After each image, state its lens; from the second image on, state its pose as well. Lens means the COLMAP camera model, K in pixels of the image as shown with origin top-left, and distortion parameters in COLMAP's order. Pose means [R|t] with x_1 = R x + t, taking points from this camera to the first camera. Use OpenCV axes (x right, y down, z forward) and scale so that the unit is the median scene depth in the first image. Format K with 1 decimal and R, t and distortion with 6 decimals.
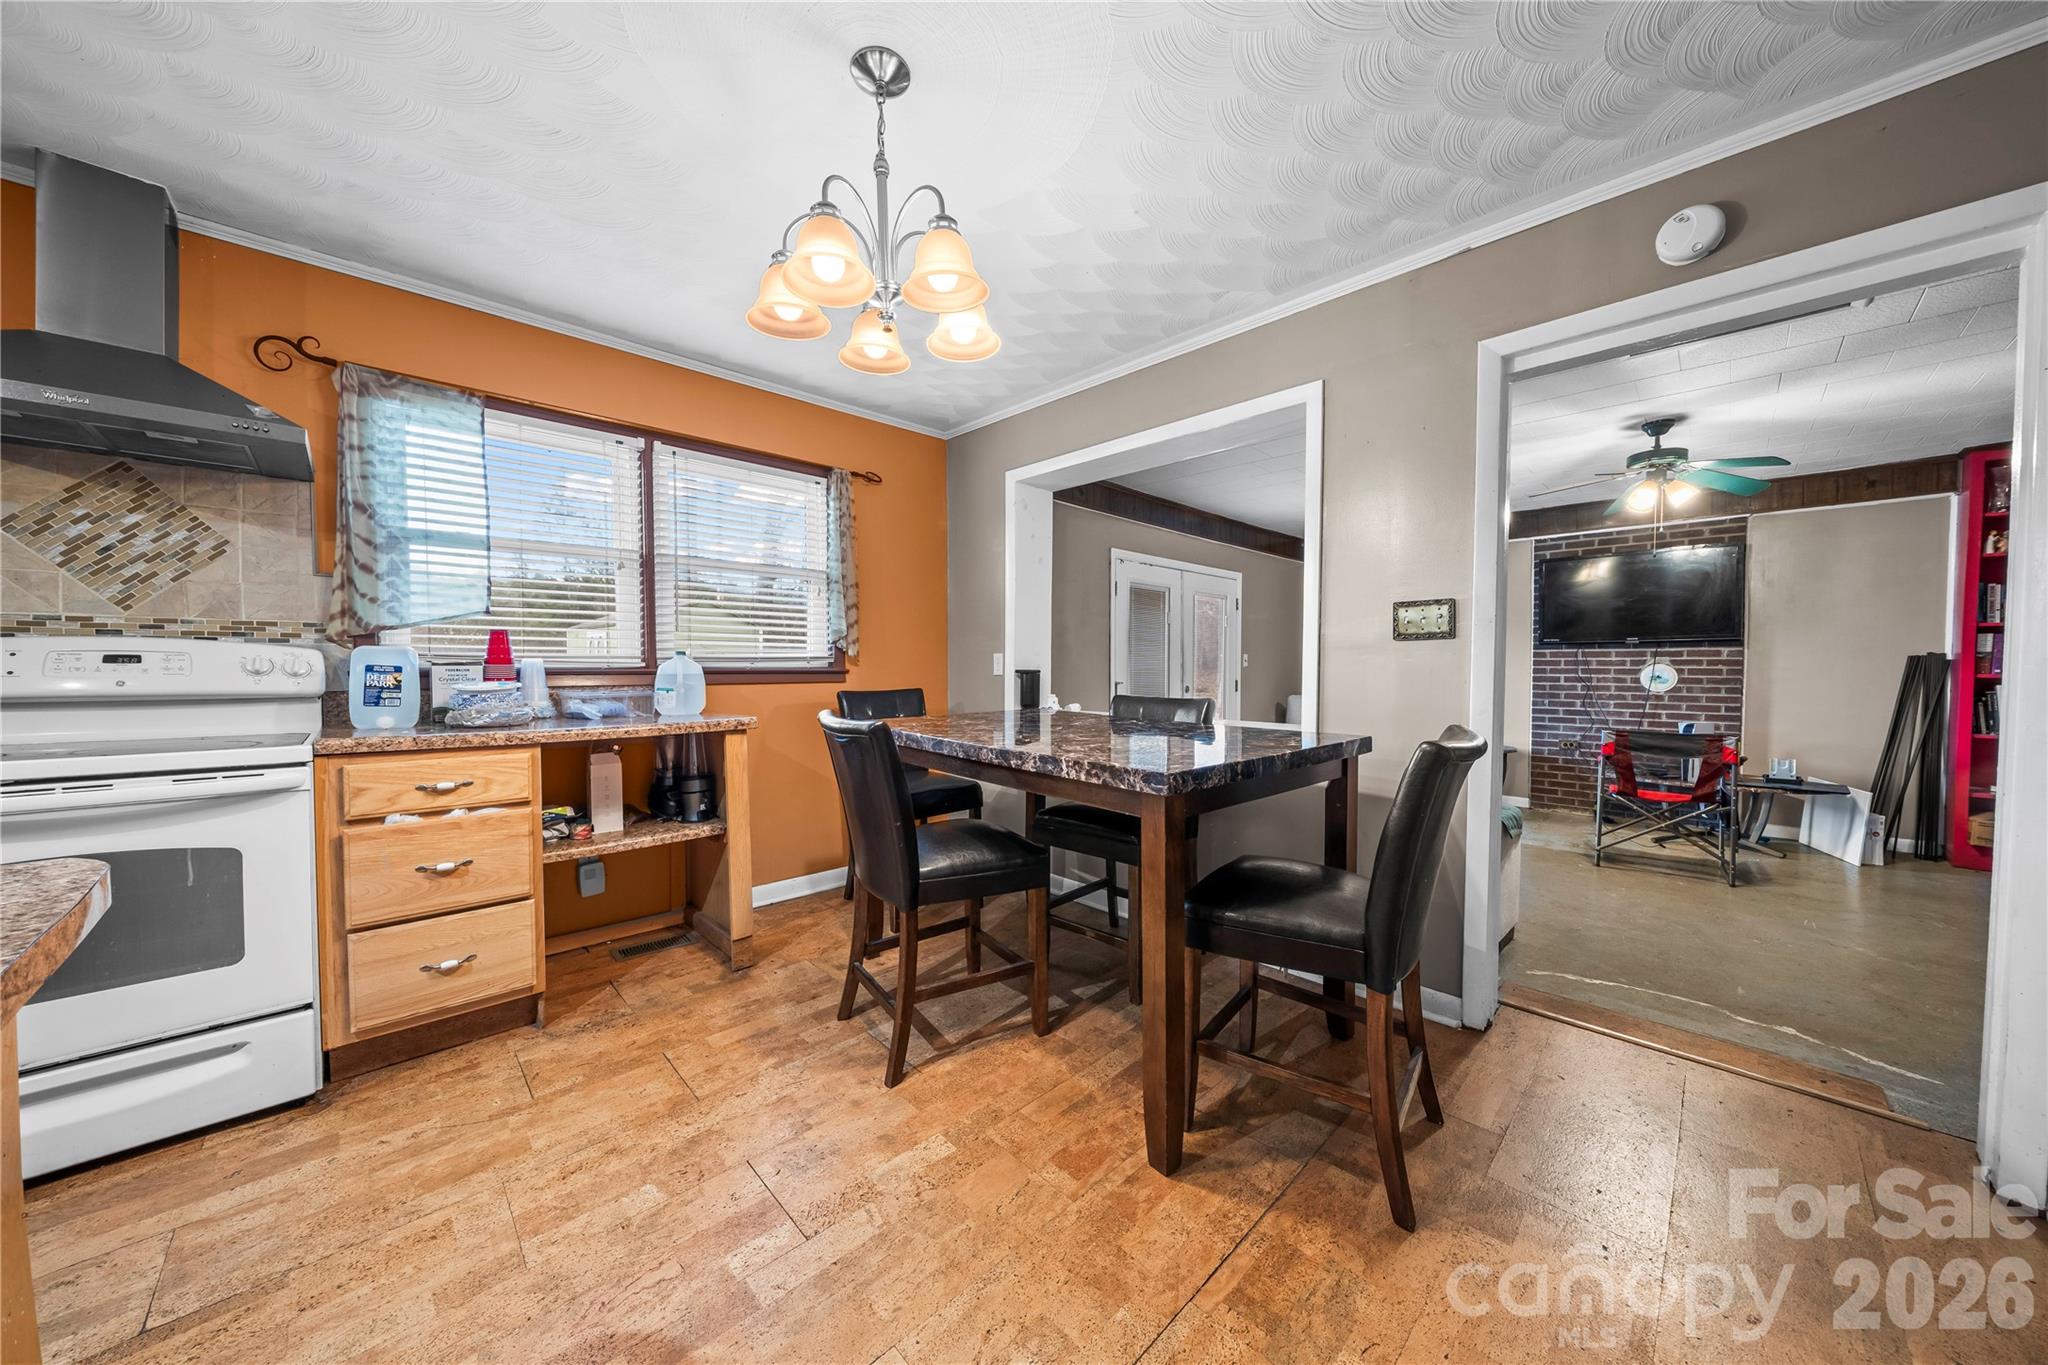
lens RADIAL K [[699.2, 0, 1019.9], [0, 699.2, 682.7], [0, 0, 1]] dist [-0.000202, 0.000076]
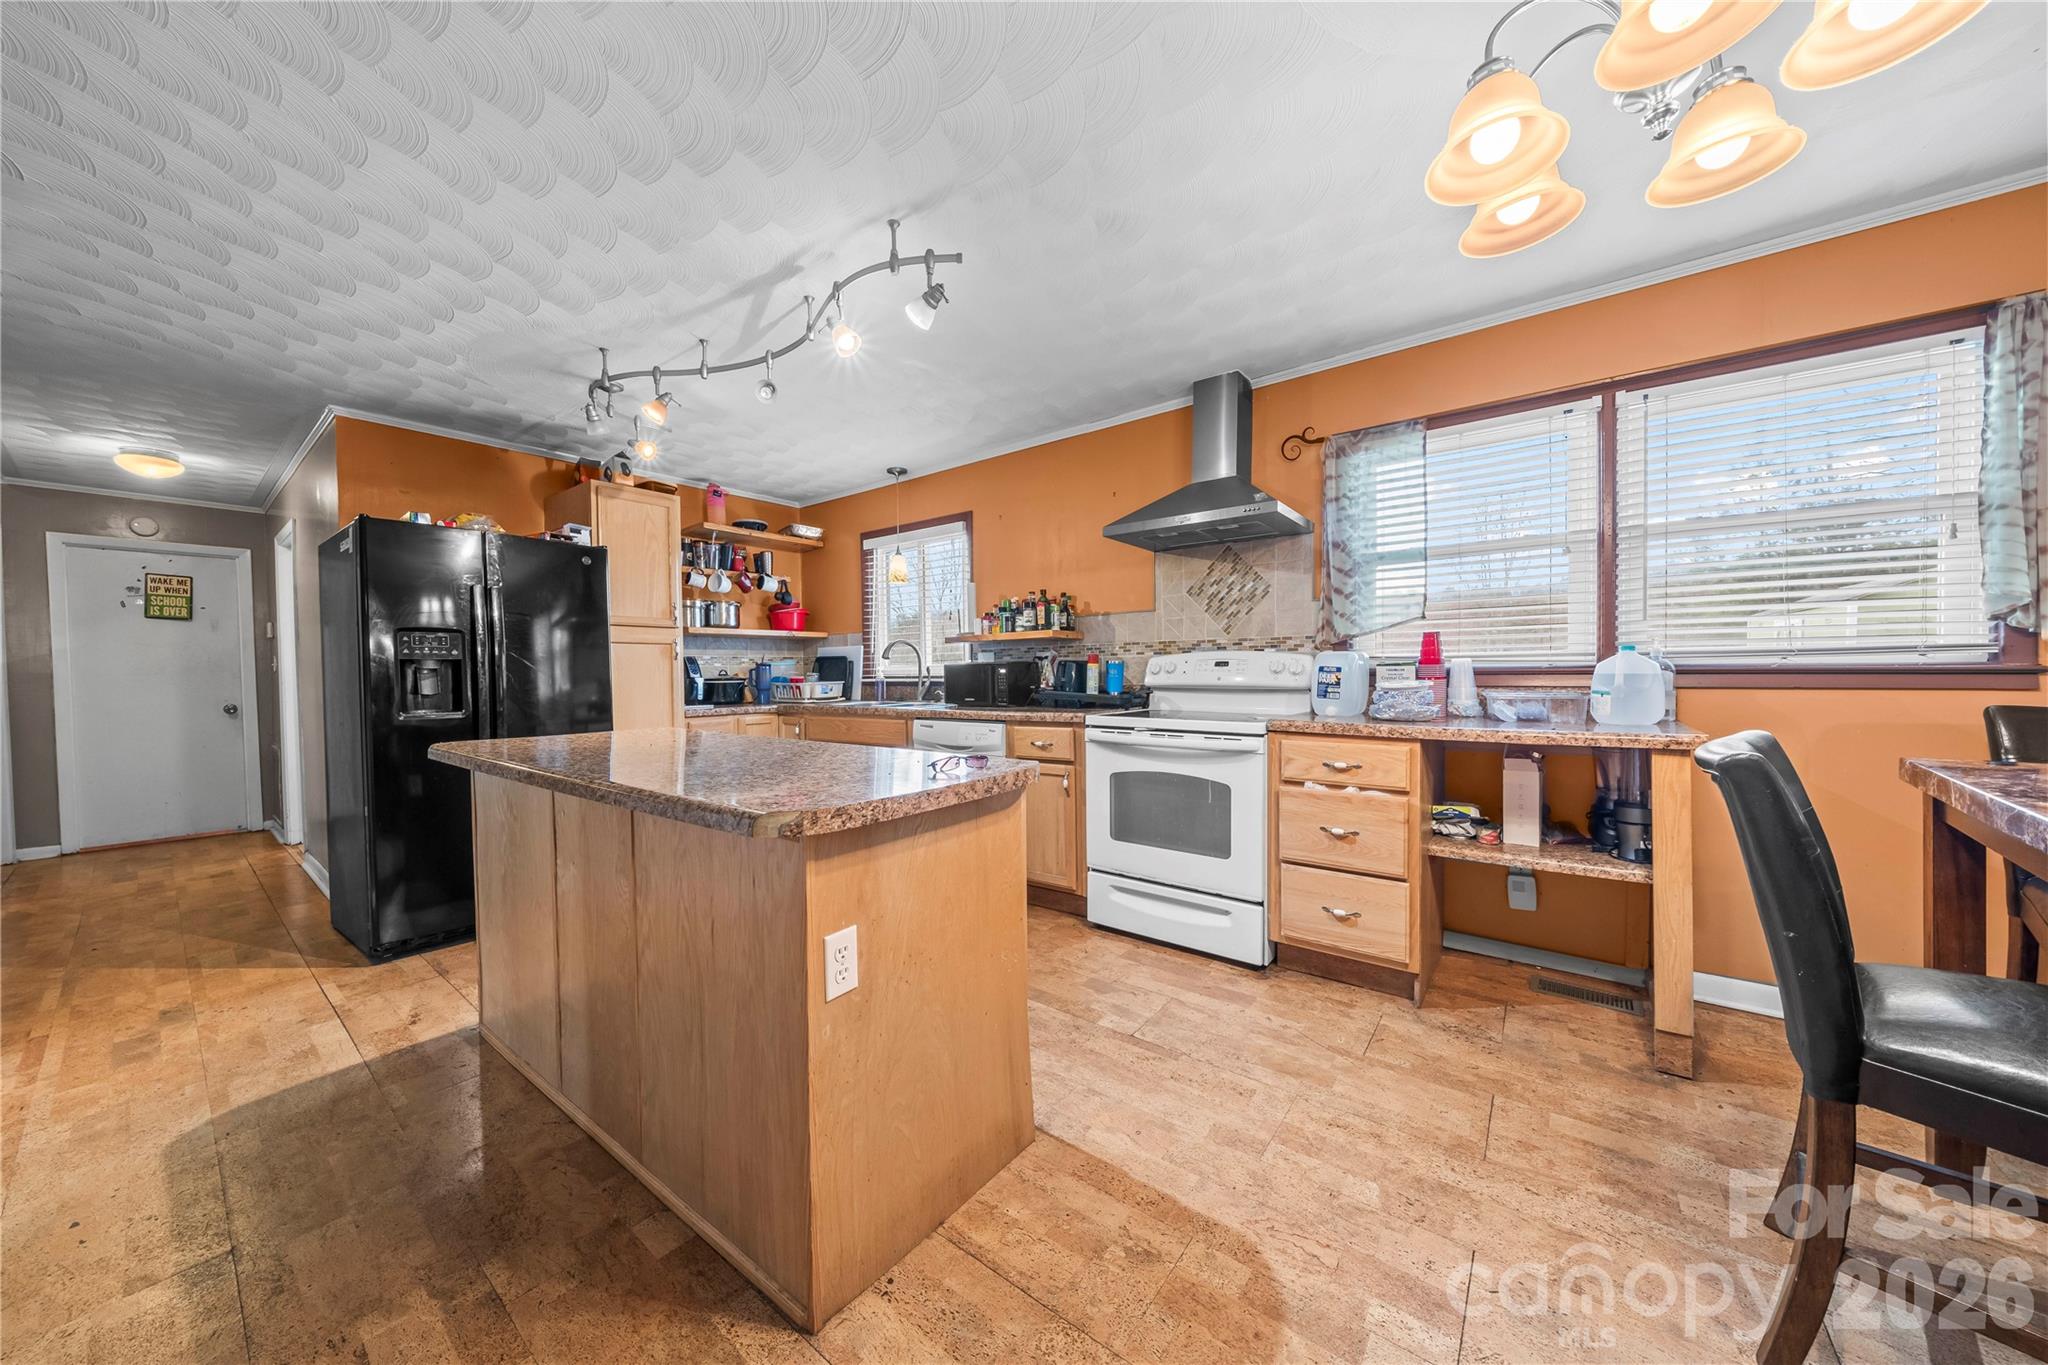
lens RADIAL K [[699.2, 0, 1019.9], [0, 699.2, 682.7], [0, 0, 1]] dist [-0.000202, 0.000076]
pose [[0.137908, 0.016136, -0.990314, 0.273878], [-0.013489, 0.999805, 0.014412, -0.005755], [0.990353, 0.011371, 0.138099, 0.252004]]
